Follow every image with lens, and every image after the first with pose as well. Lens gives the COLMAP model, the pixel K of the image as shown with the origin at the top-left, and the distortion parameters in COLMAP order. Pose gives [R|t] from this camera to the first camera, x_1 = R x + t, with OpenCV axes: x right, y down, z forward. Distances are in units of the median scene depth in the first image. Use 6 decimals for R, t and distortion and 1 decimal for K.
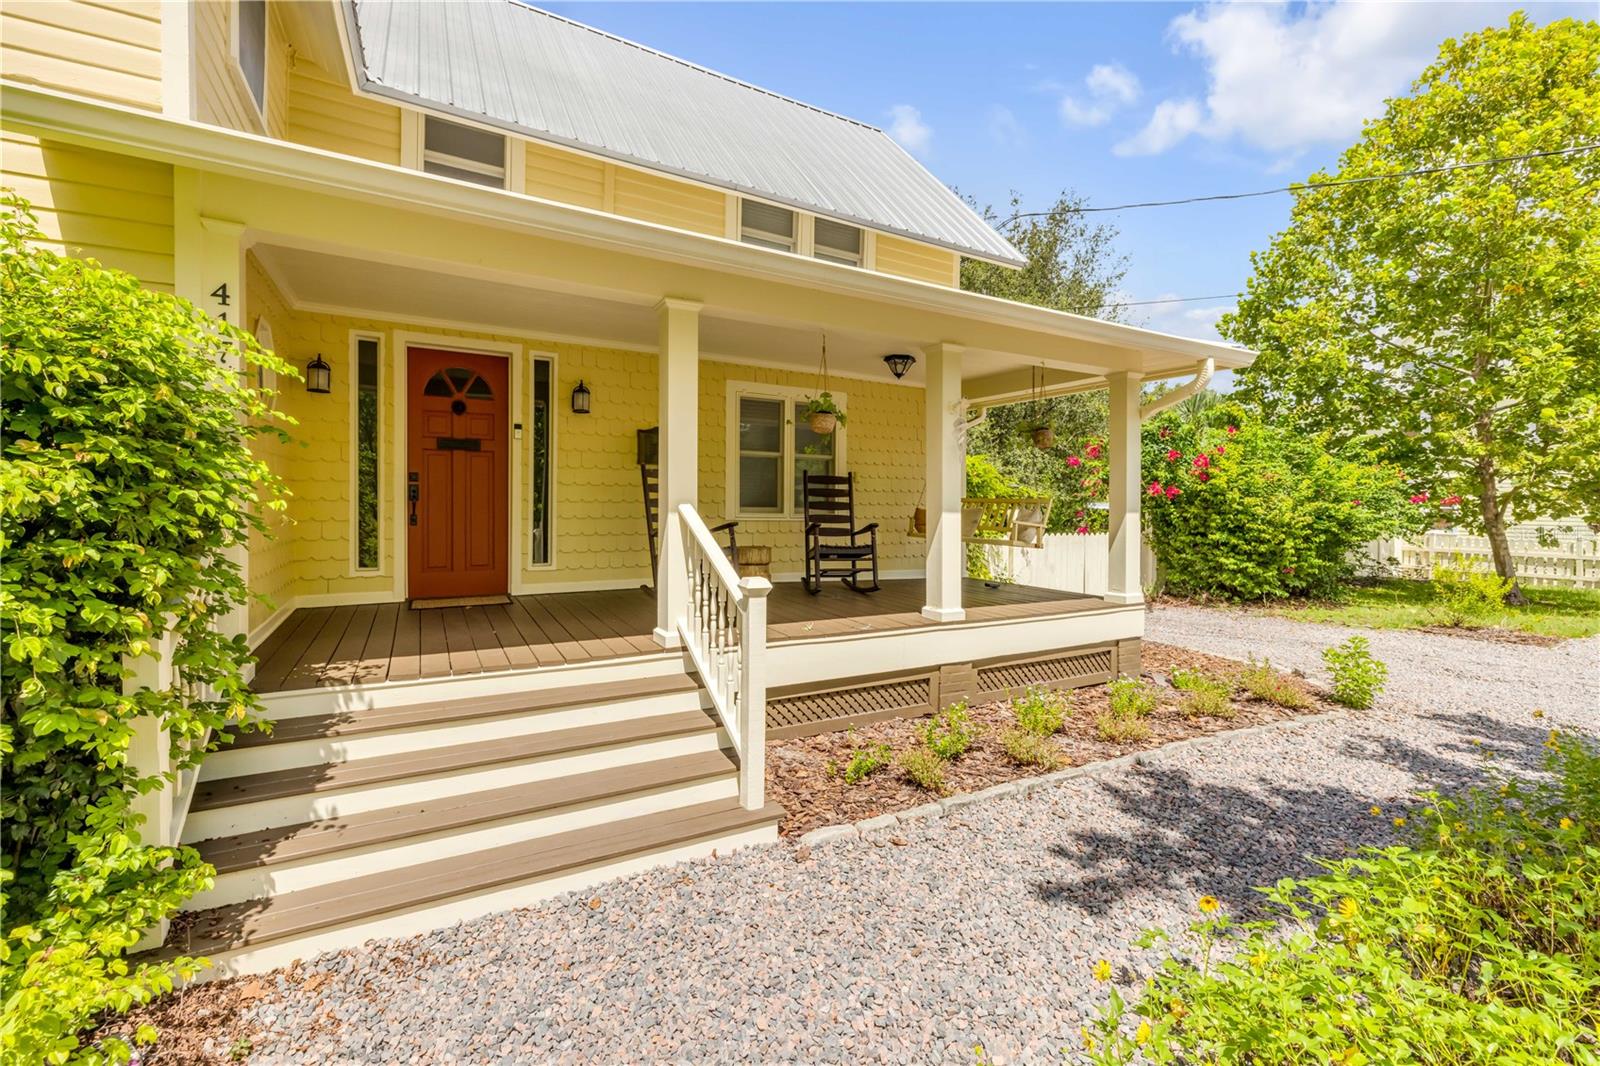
lens RADIAL K [[666.5, 0, 793.2], [0, 666.5, 510.8], [0, 0, 1]] dist [-0.013277, 0.000078]
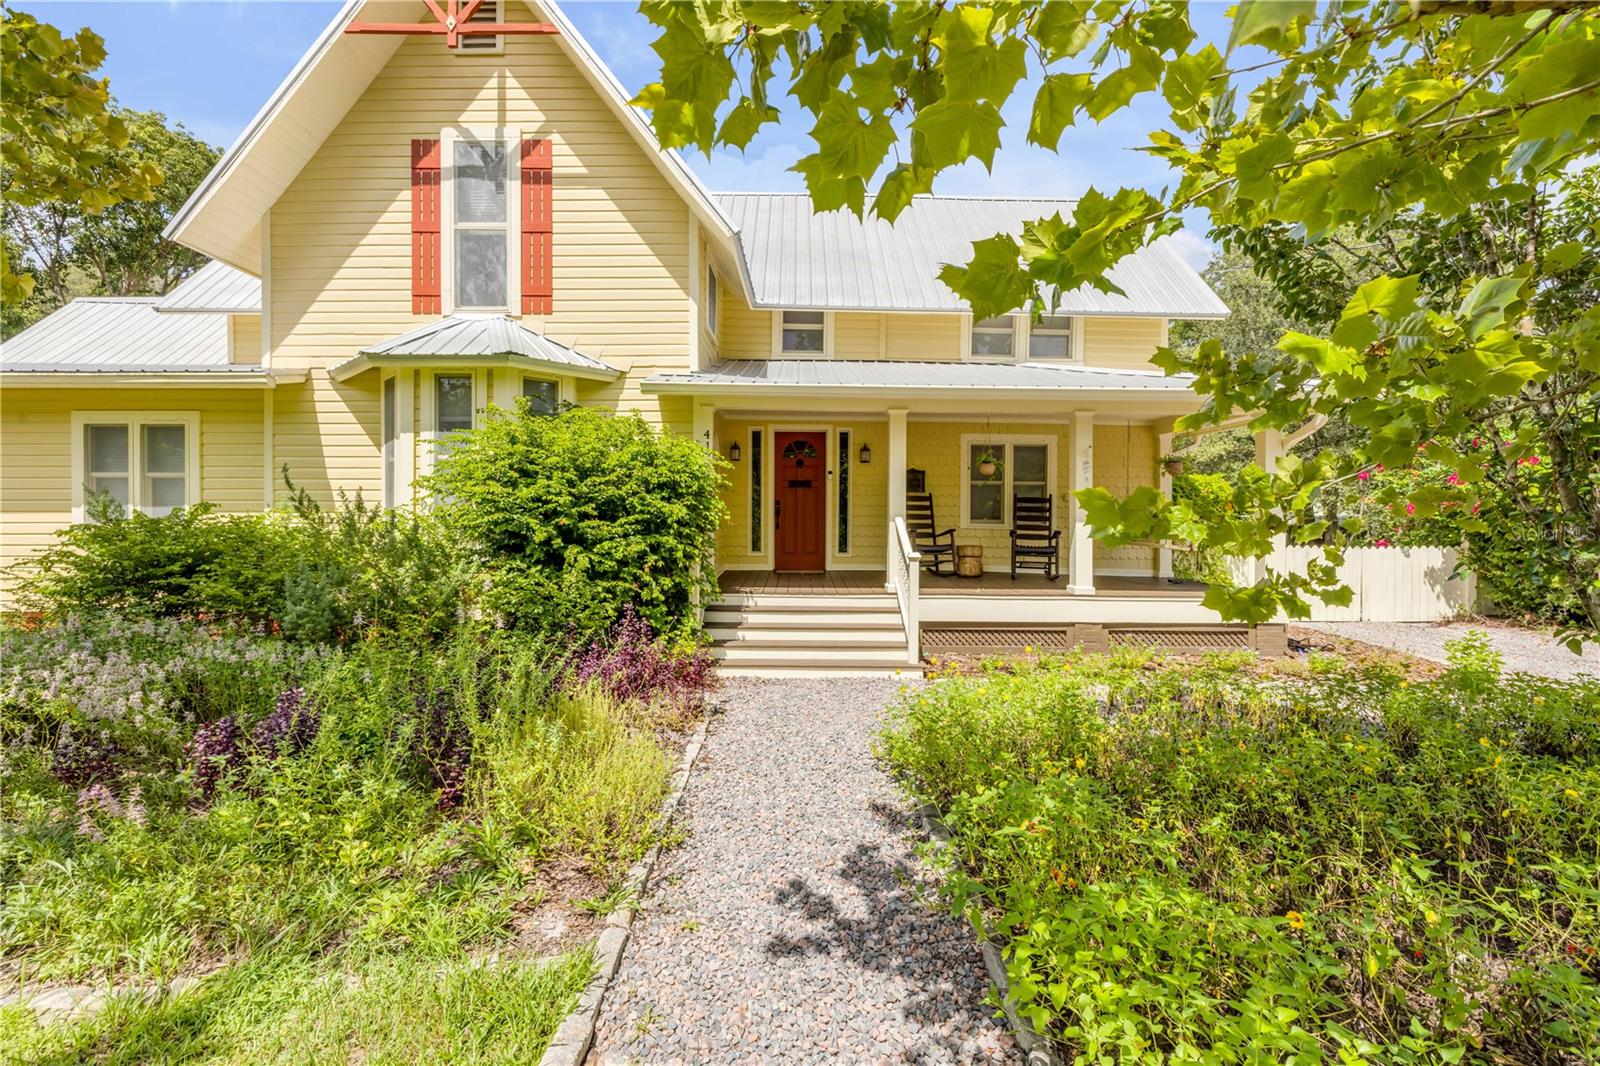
lens RADIAL K [[666.5, 0, 793.2], [0, 666.5, 510.8], [0, 0, 1]] dist [-0.013277, 0.000078]
pose [[0.870483, -0.006597, -0.492154, 0.392965], [-0.004061, 0.999780, -0.020585, 0.009560], [0.492181, 0.019918, 0.870265, -0.613872]]
